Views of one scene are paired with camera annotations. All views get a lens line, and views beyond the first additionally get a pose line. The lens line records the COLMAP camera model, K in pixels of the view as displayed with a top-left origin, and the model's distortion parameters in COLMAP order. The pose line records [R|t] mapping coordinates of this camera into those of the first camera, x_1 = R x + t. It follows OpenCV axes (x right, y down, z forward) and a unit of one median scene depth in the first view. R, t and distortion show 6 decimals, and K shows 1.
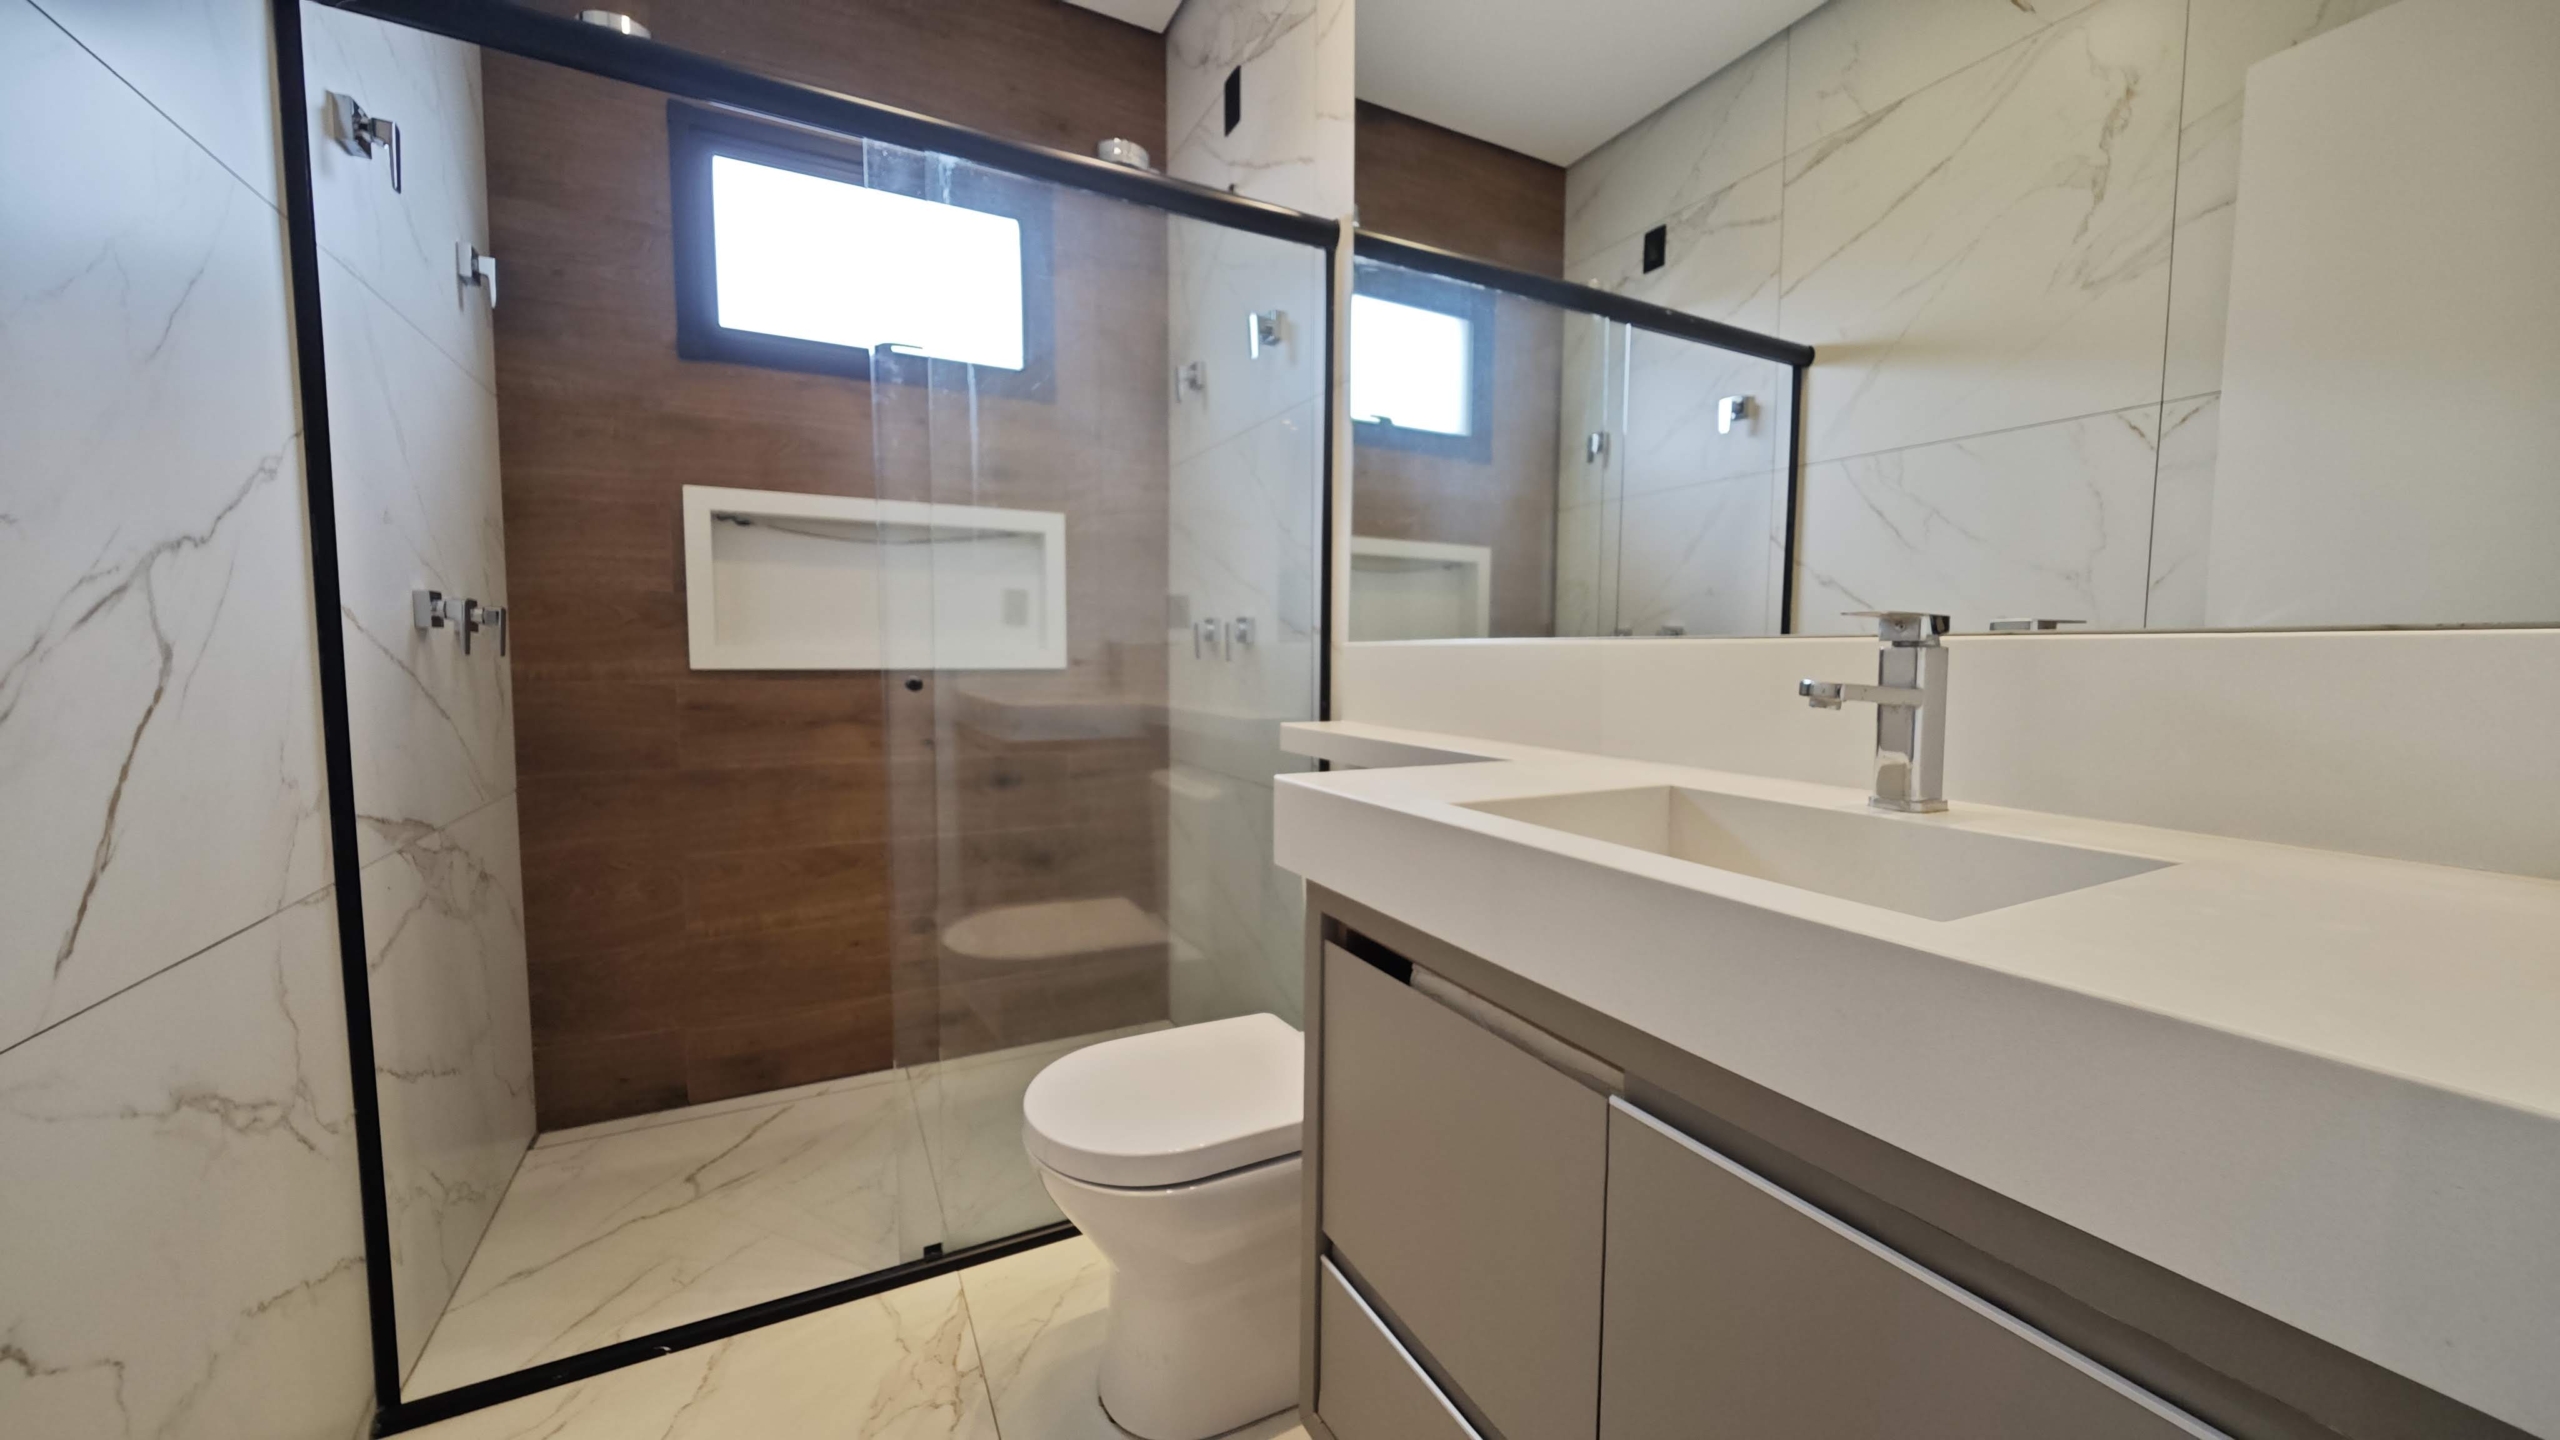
lens RADIAL K [[913.1, 0, 1280.0], [0, 913.1, 720.0], [0, 0, 1]] dist [-0.000031, 0.000003]
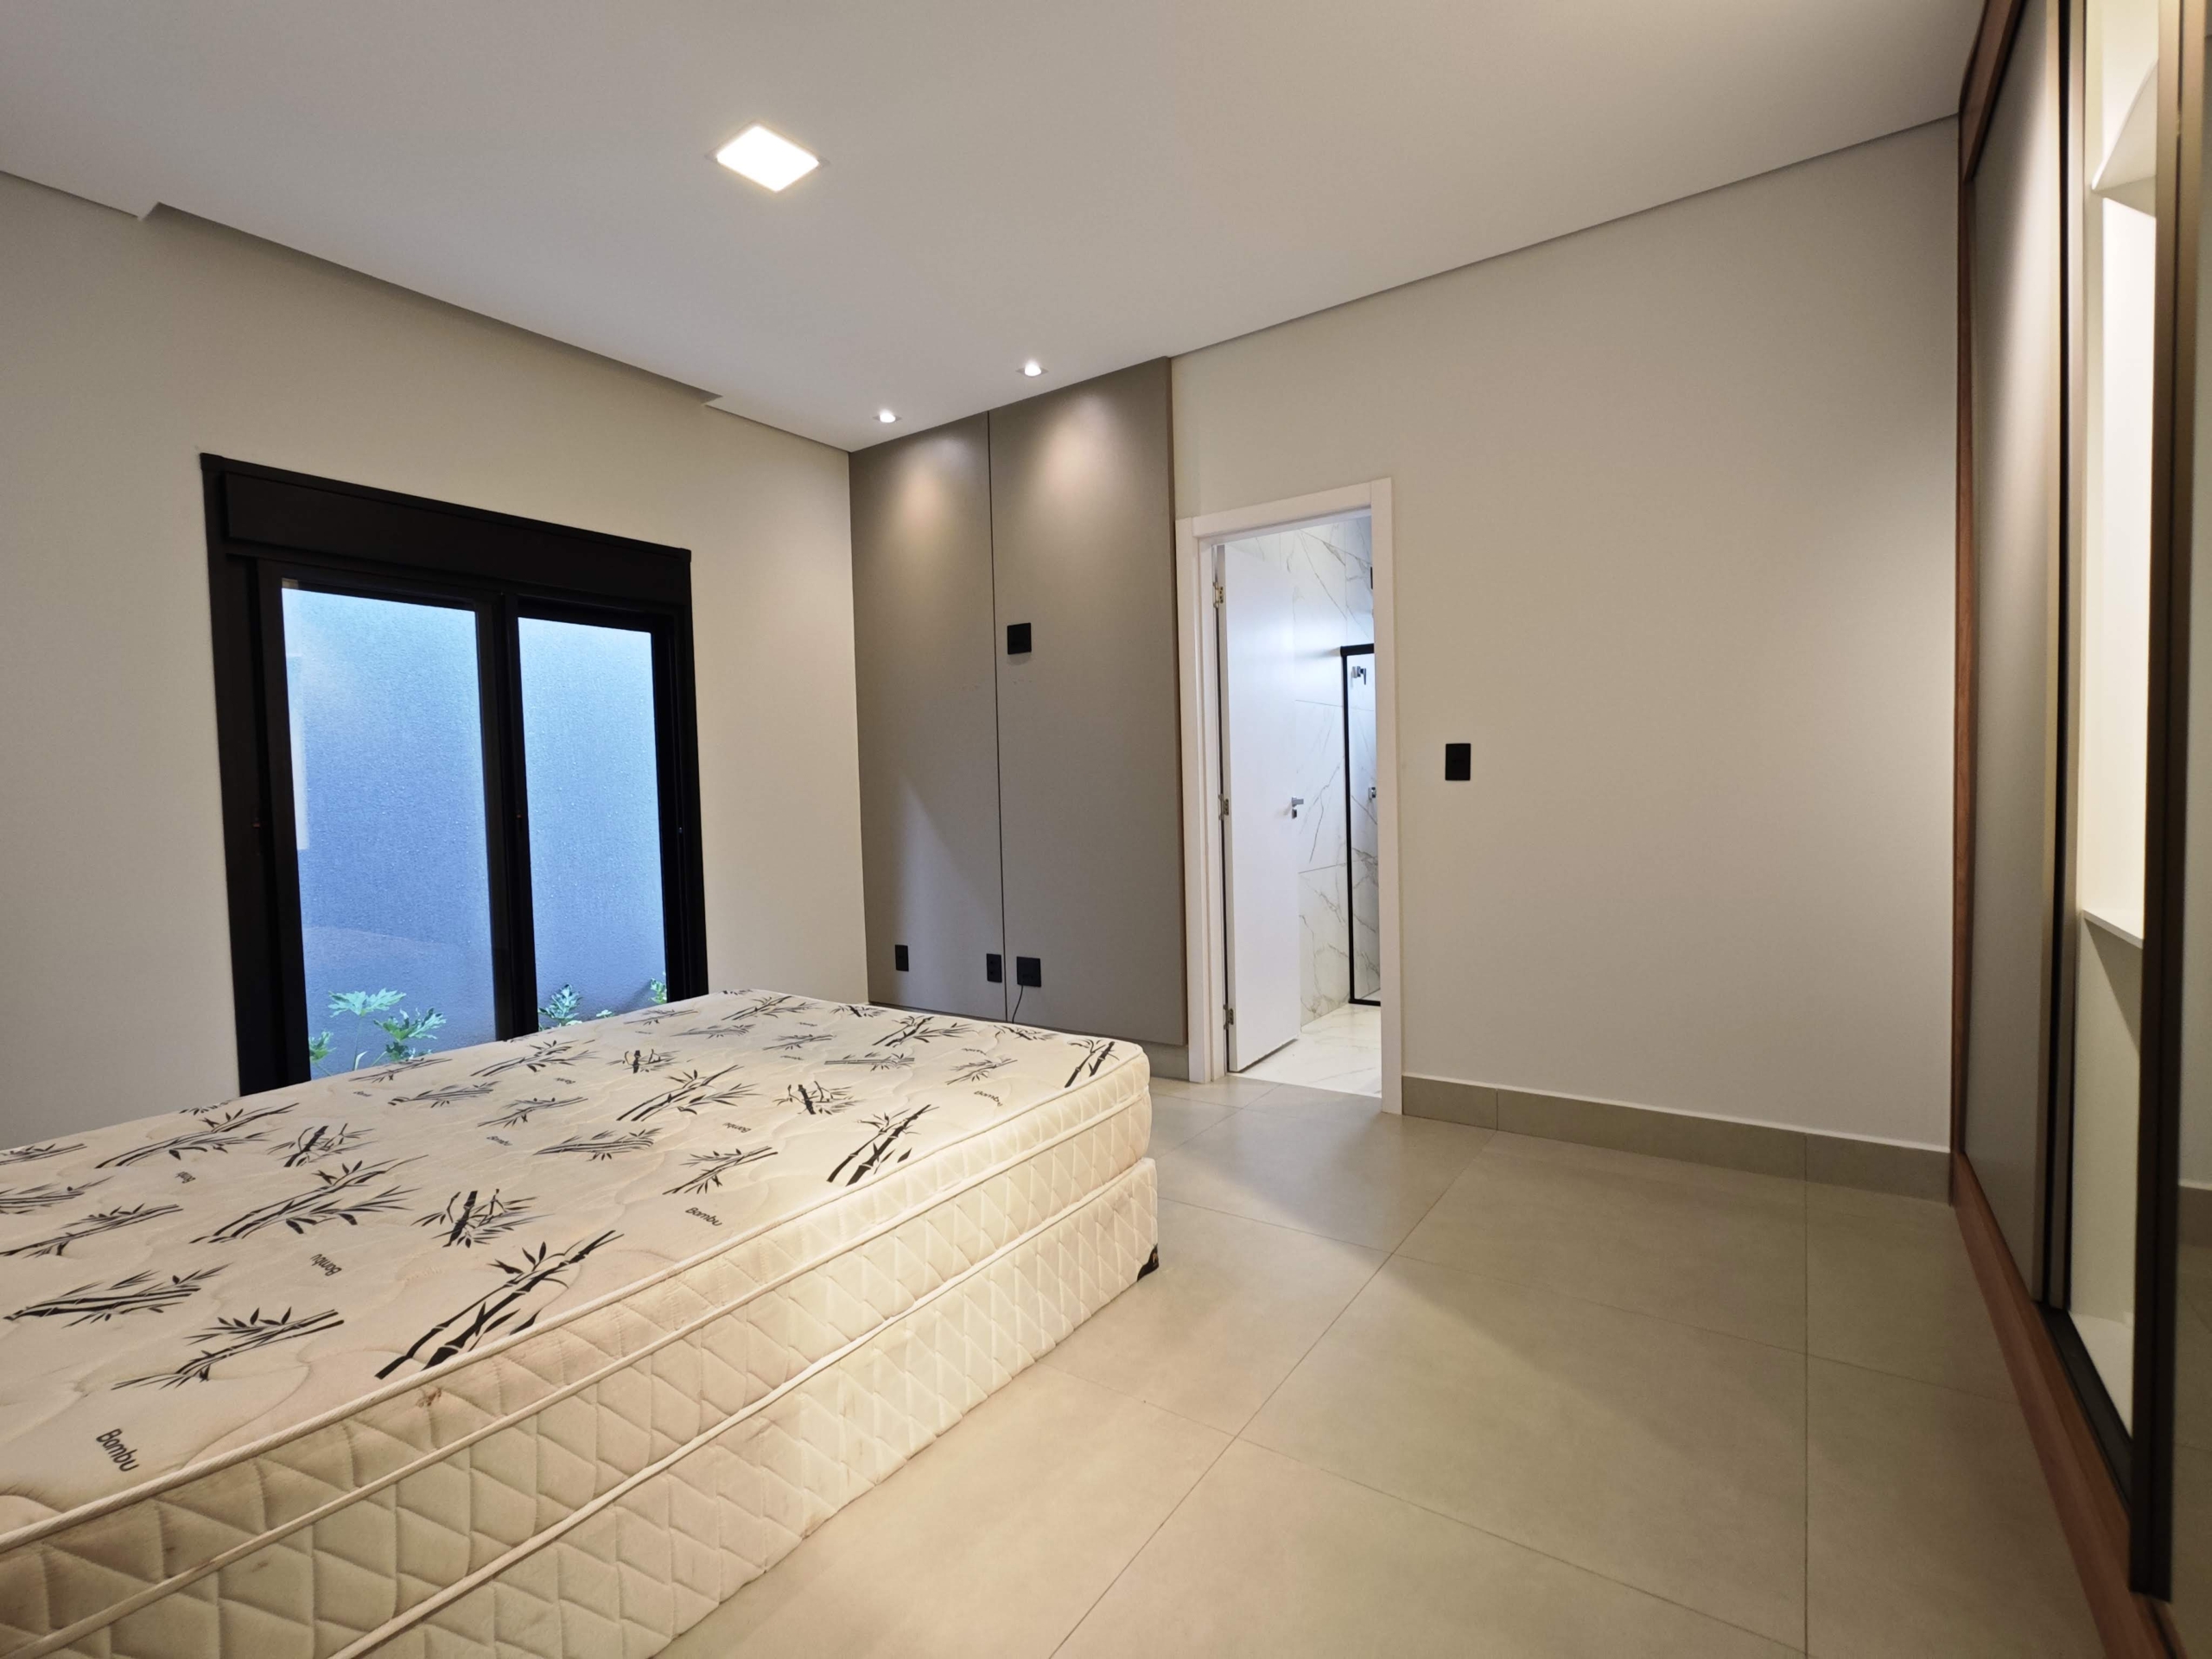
lens RADIAL K [[1004.0, 0, 1112.8], [0, 1004.0, 831.2], [0, 0, 1]] dist [-0.000546, -0.001136]
pose [[0.470820, 0.017000, -0.882065, 2.310437], [-0.028323, 0.999590, 0.004148, 0.043014], [0.881774, 0.023030, 0.471109, -1.942978]]
